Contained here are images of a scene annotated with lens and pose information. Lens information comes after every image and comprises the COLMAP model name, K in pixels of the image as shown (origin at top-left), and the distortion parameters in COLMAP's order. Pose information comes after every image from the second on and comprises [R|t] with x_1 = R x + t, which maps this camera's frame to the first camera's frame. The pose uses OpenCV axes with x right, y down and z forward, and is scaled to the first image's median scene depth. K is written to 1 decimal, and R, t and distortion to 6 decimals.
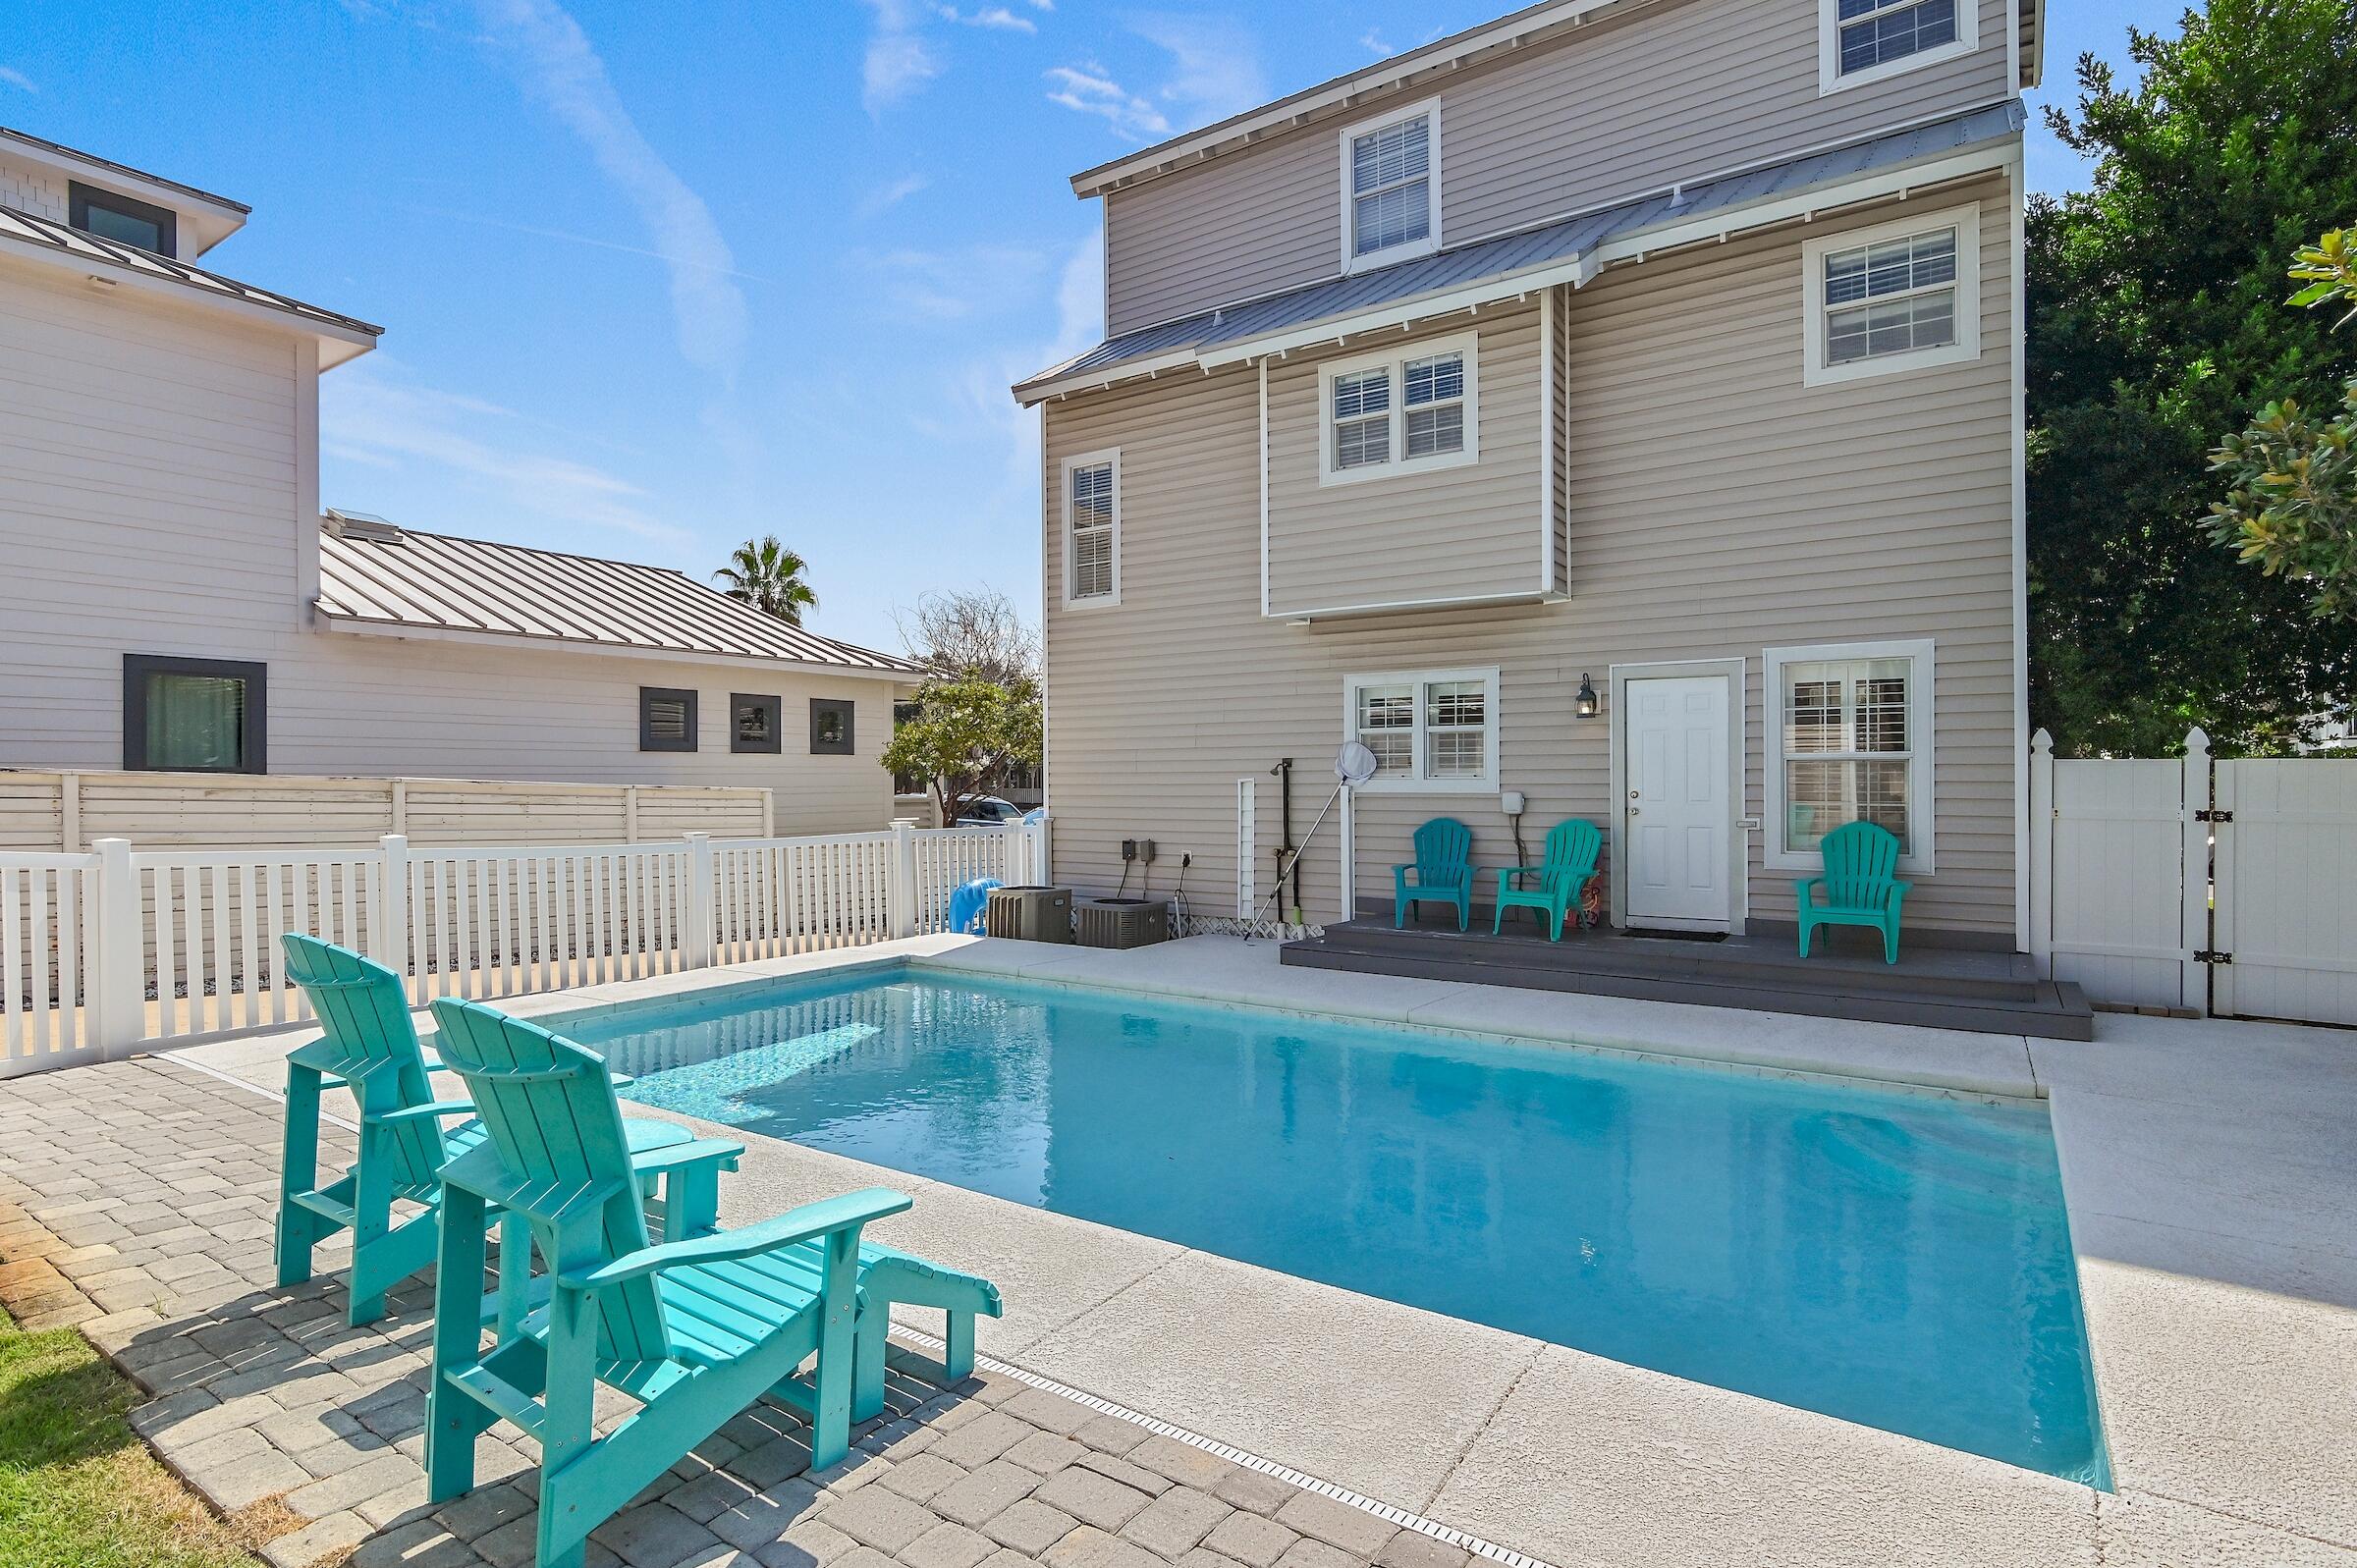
lens RADIAL K [[1162.3, 0, 1158.4], [0, 1162.3, 779.6], [0, 0, 1]] dist [-0.002324, -0.000156]
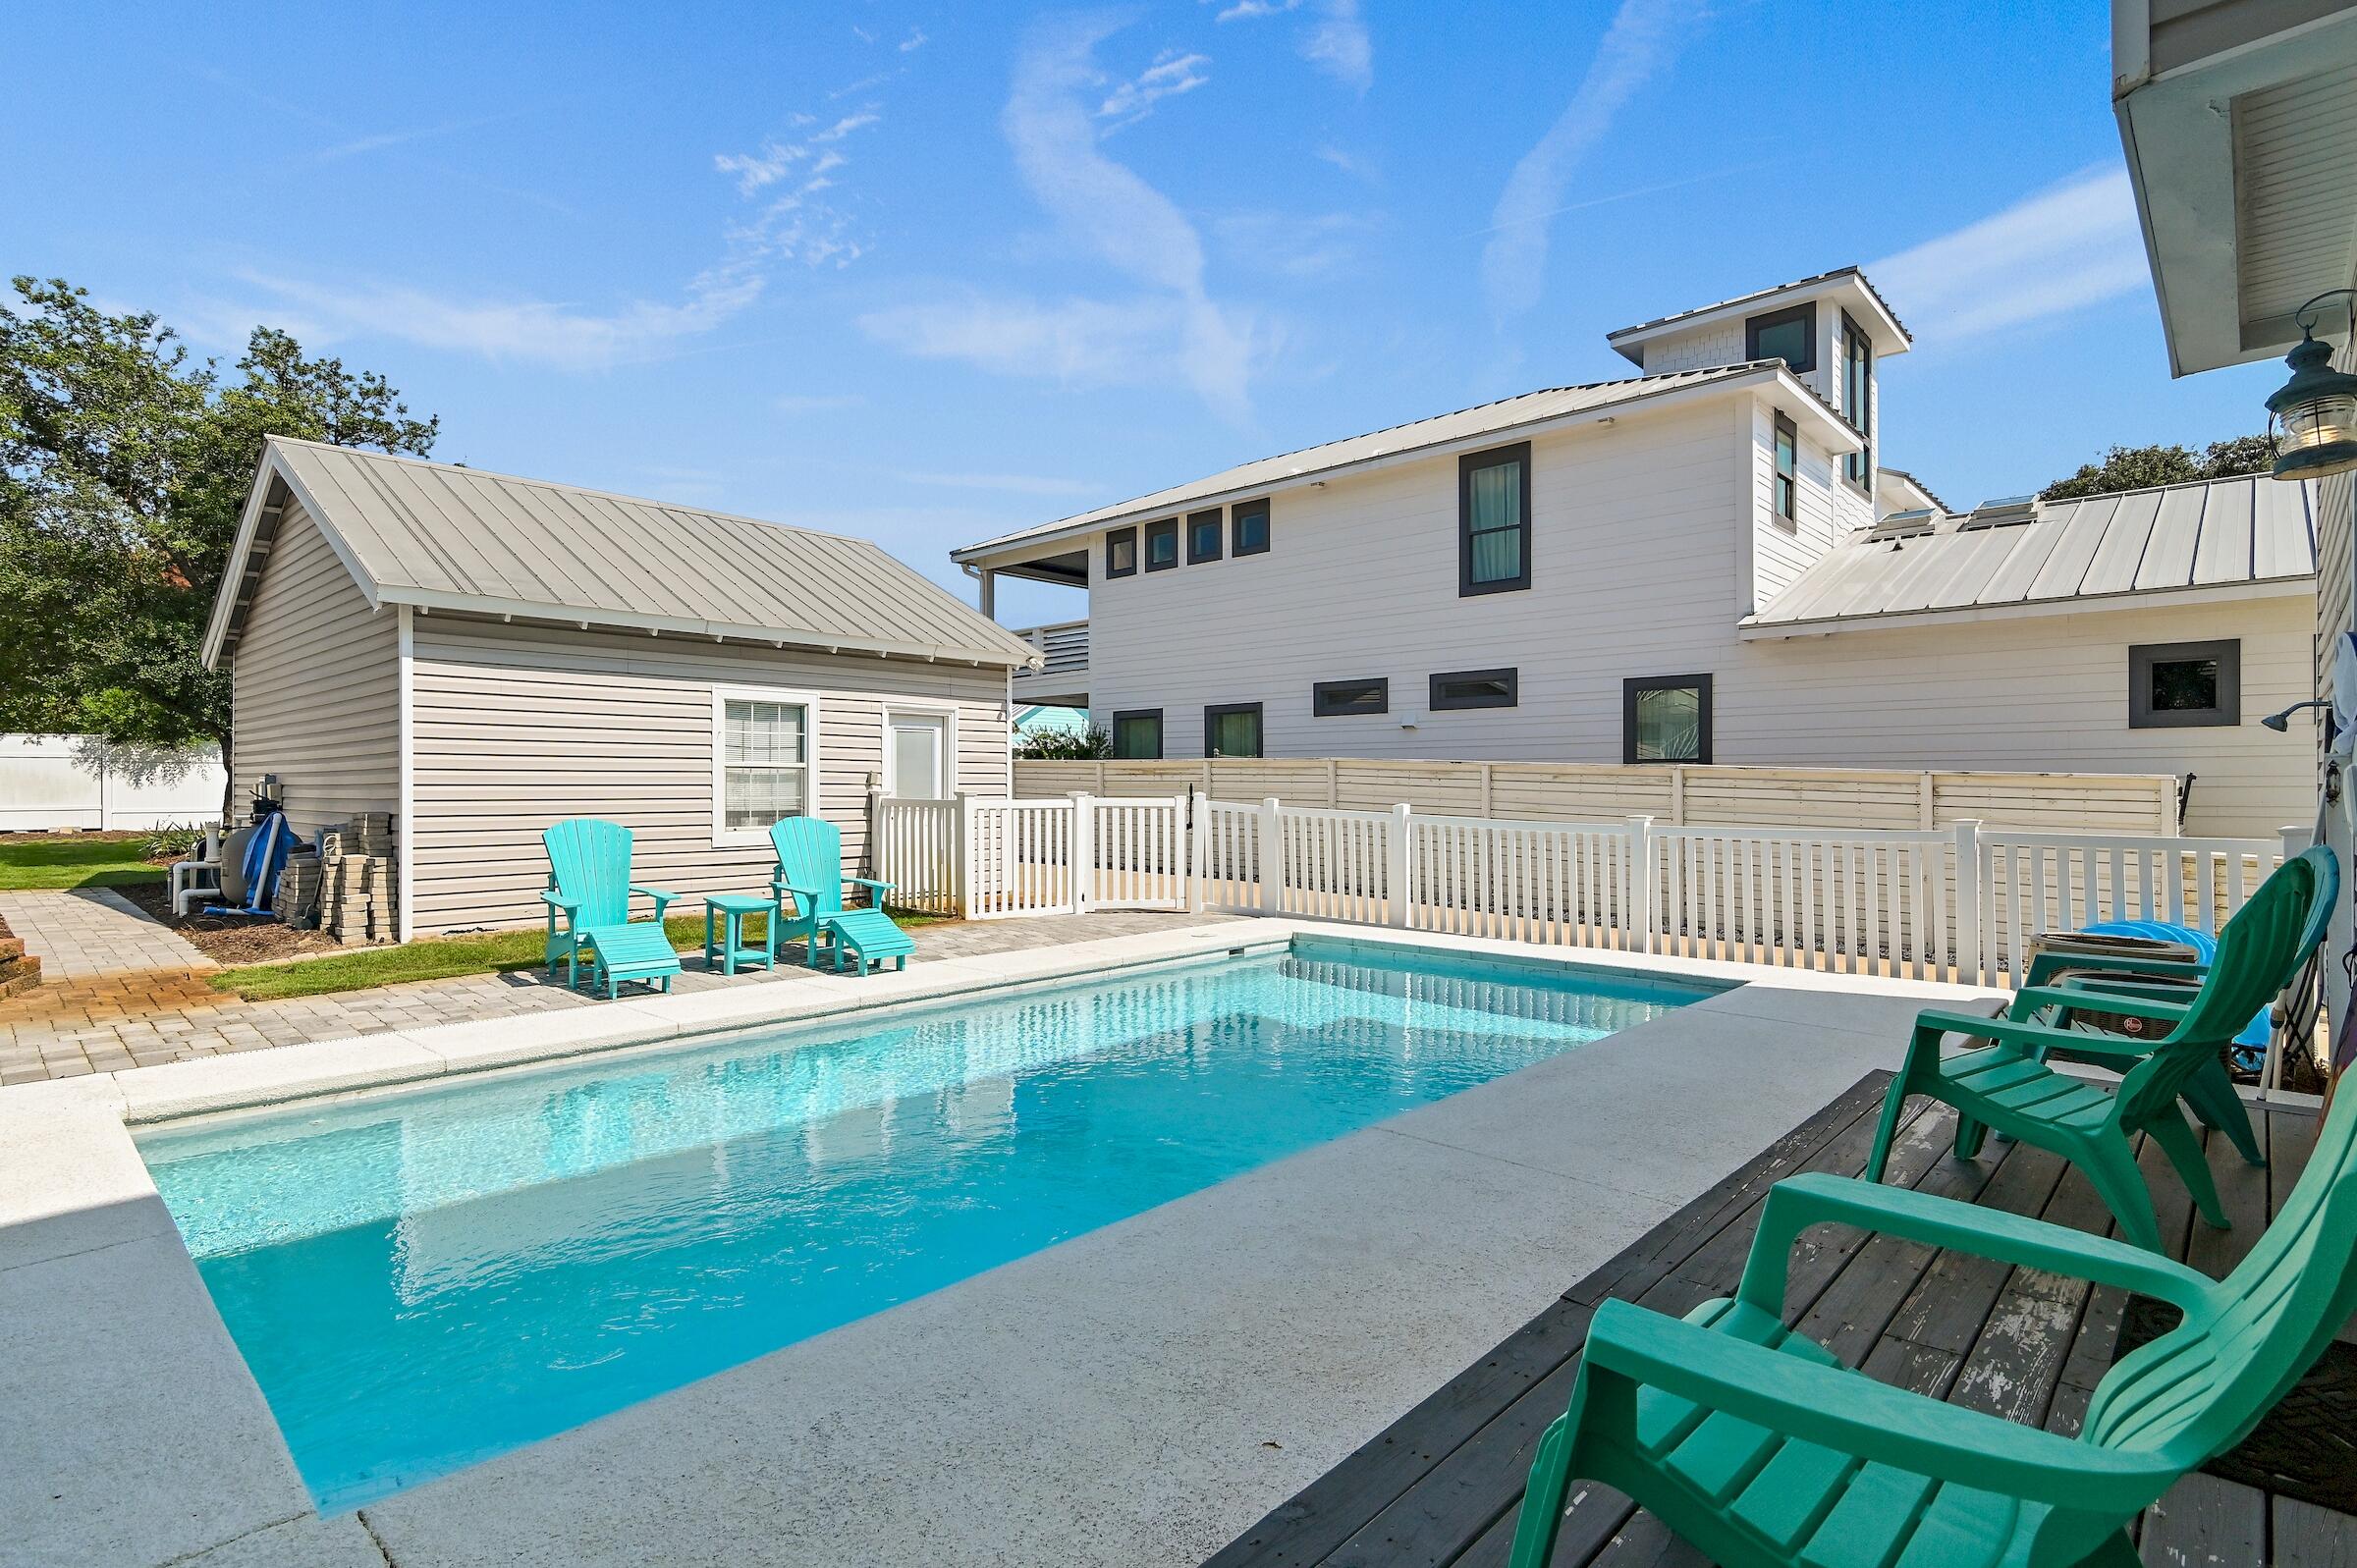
lens RADIAL K [[1162.3, 0, 1214.5], [0, 1162.3, 770.2], [0, 0, 1]] dist [-0.002324, -0.000156]
pose [[-0.123177, -0.008266, -0.992350, 0.602850], [0.001414, 0.999963, -0.008505, 0.014122], [0.992384, -0.002451, -0.123161, 0.724021]]
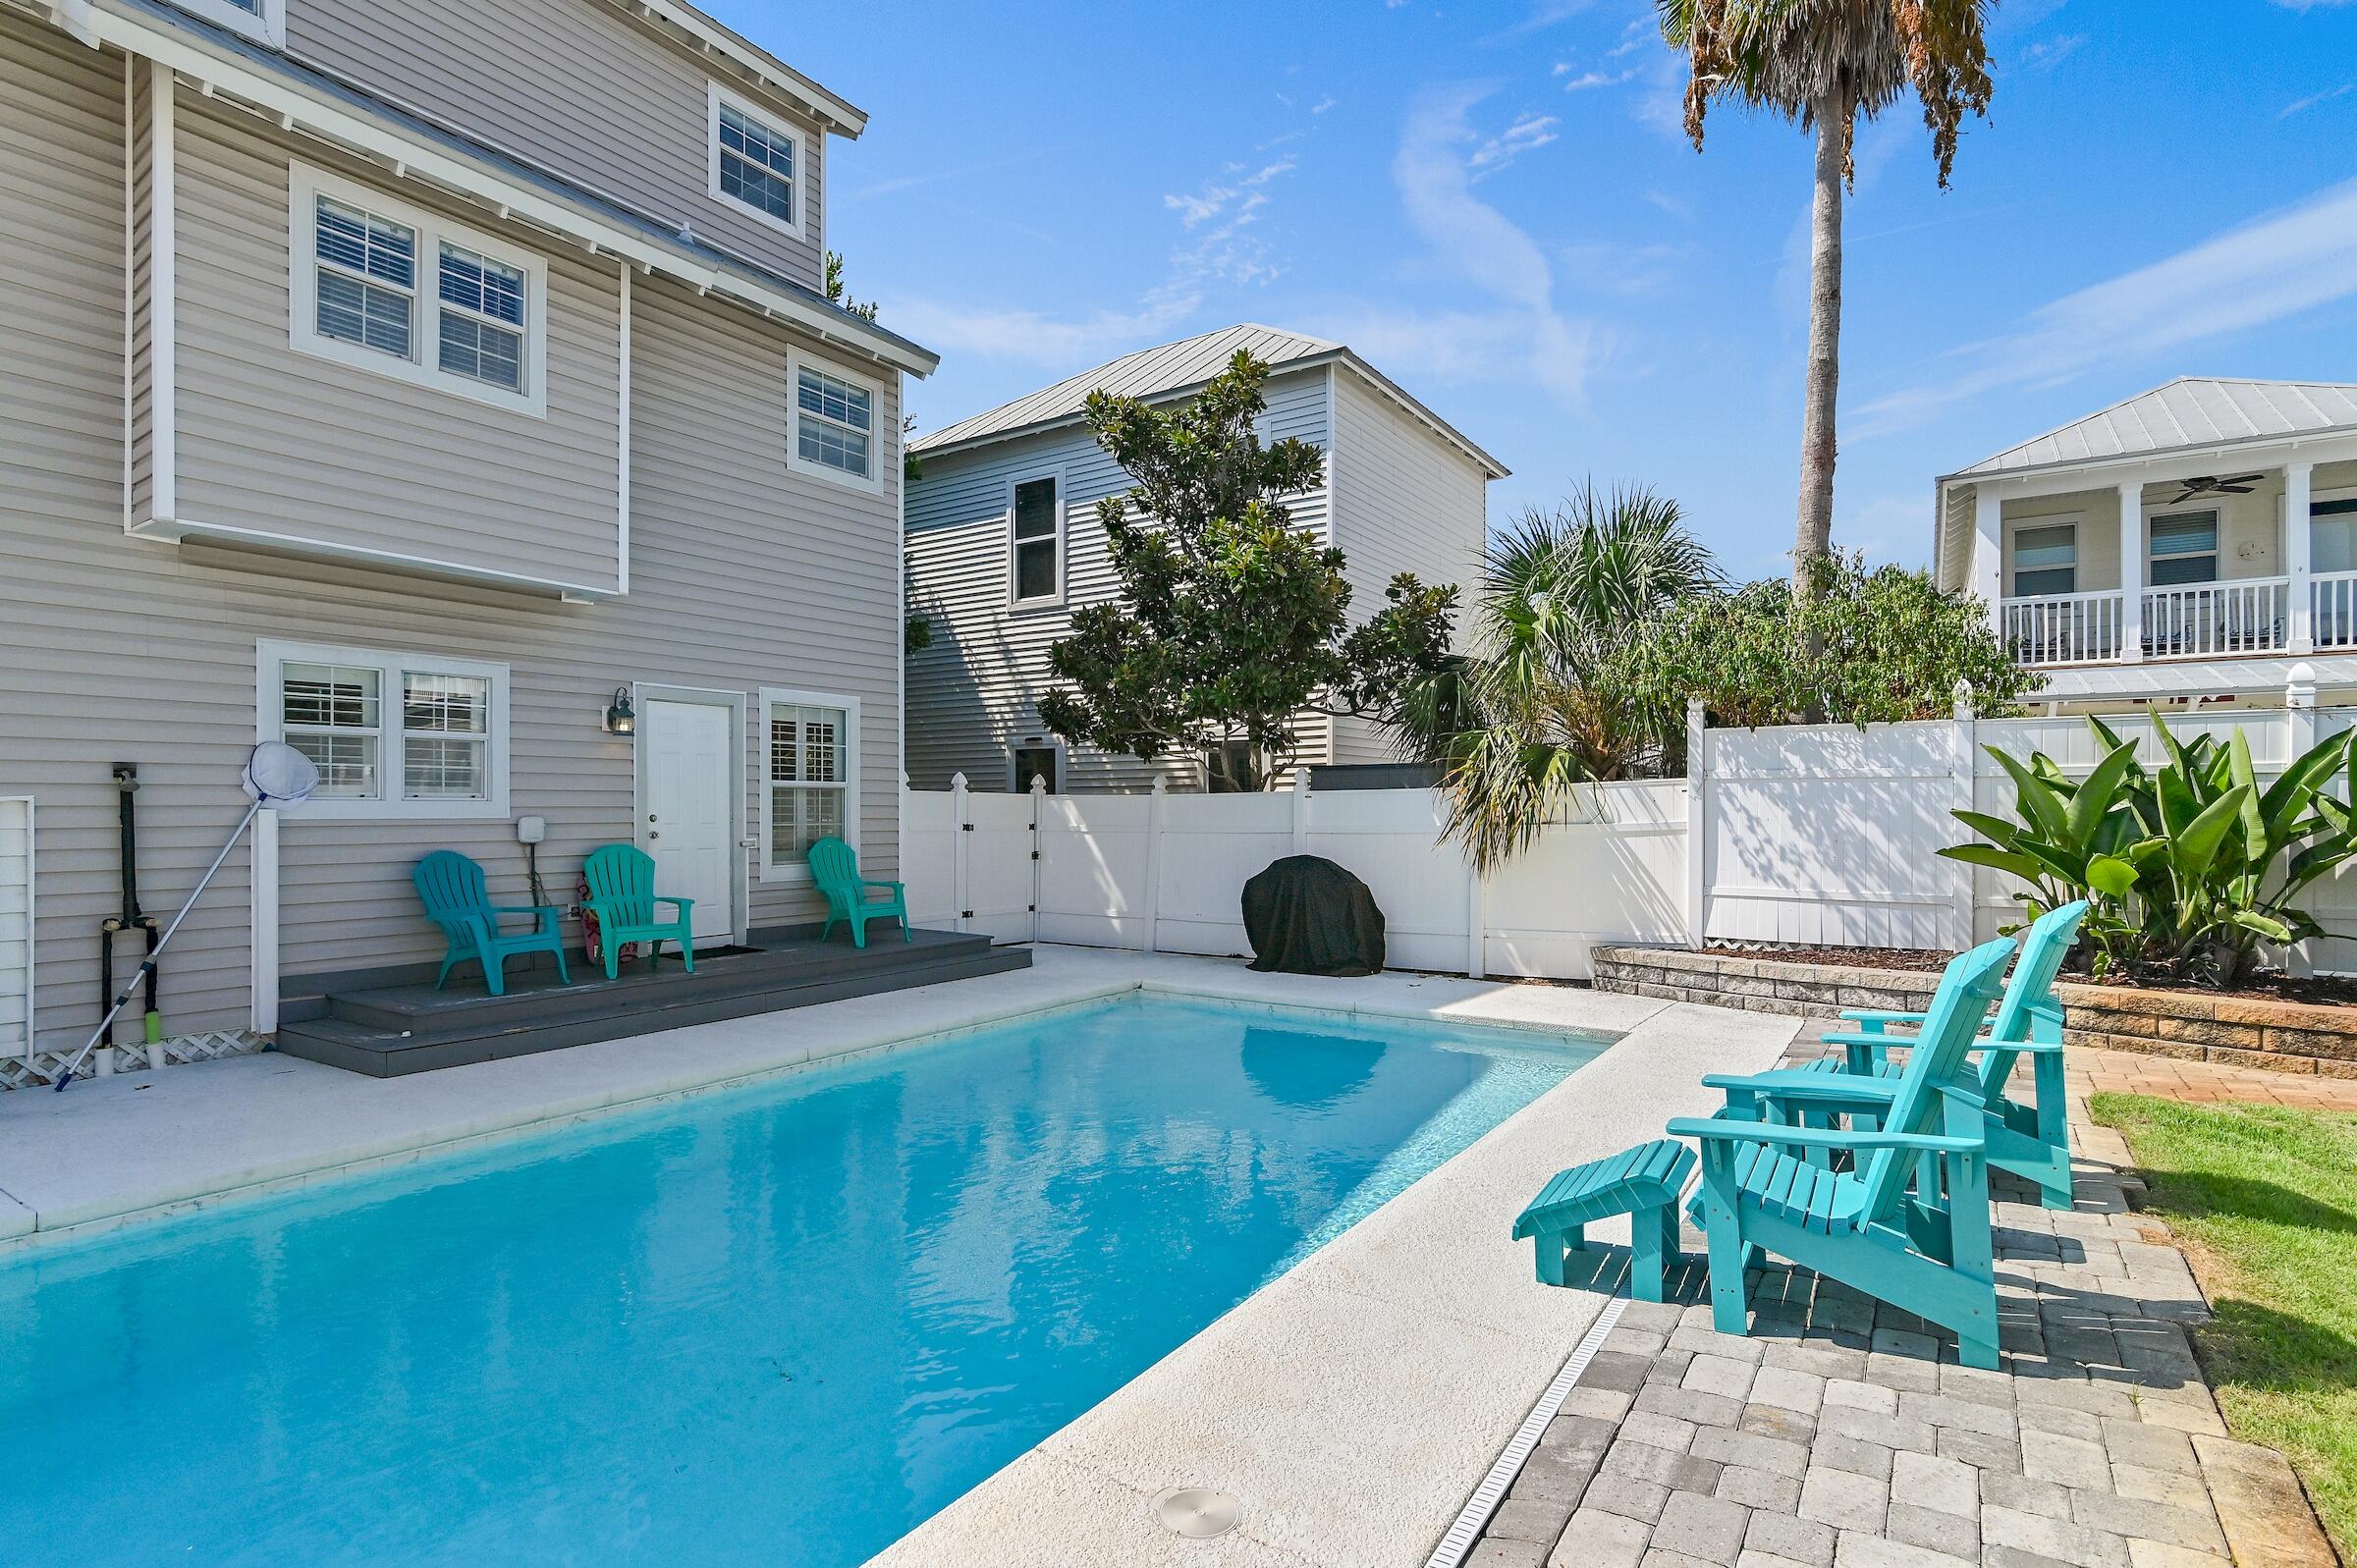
lens RADIAL K [[1162.3, 0, 1182.5], [0, 1162.3, 805.2], [0, 0, 1]] dist [-0.002324, -0.000156]
pose [[-0.005413, 0.008285, 0.999951, -0.513557], [0.001602, 0.999964, -0.008276, 0.009520], [-0.999984, 0.001557, -0.005426, 0.510855]]
